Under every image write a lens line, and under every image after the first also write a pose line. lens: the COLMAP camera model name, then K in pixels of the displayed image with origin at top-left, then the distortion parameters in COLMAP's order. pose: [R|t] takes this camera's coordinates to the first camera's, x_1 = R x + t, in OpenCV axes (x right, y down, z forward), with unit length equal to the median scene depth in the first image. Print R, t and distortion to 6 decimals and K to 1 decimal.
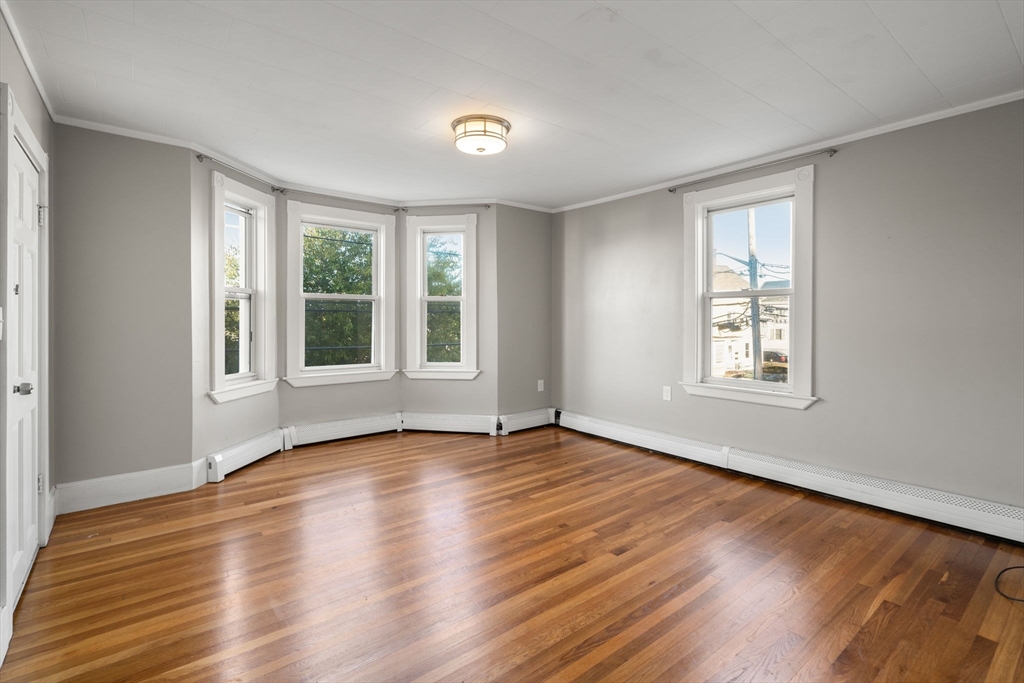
lens RADIAL K [[460.5, 0, 507.1], [0, 460.5, 320.5], [0, 0, 1]] dist [-0.001781, -0.000347]
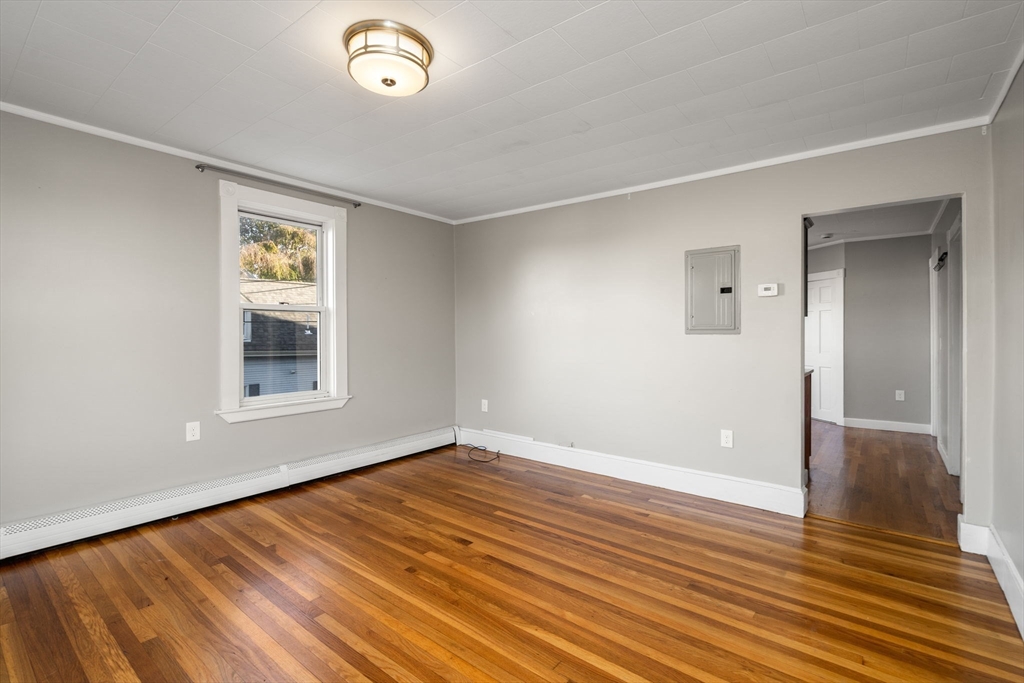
lens RADIAL K [[460.5, 0, 508.1], [0, 460.5, 332.6], [0, 0, 1]] dist [-0.001781, -0.000347]
pose [[-0.207081, -0.005093, 0.978311, -0.679841], [0.000247, 0.999986, 0.005258, -0.011593], [-0.978324, 0.001331, -0.207077, 0.876186]]
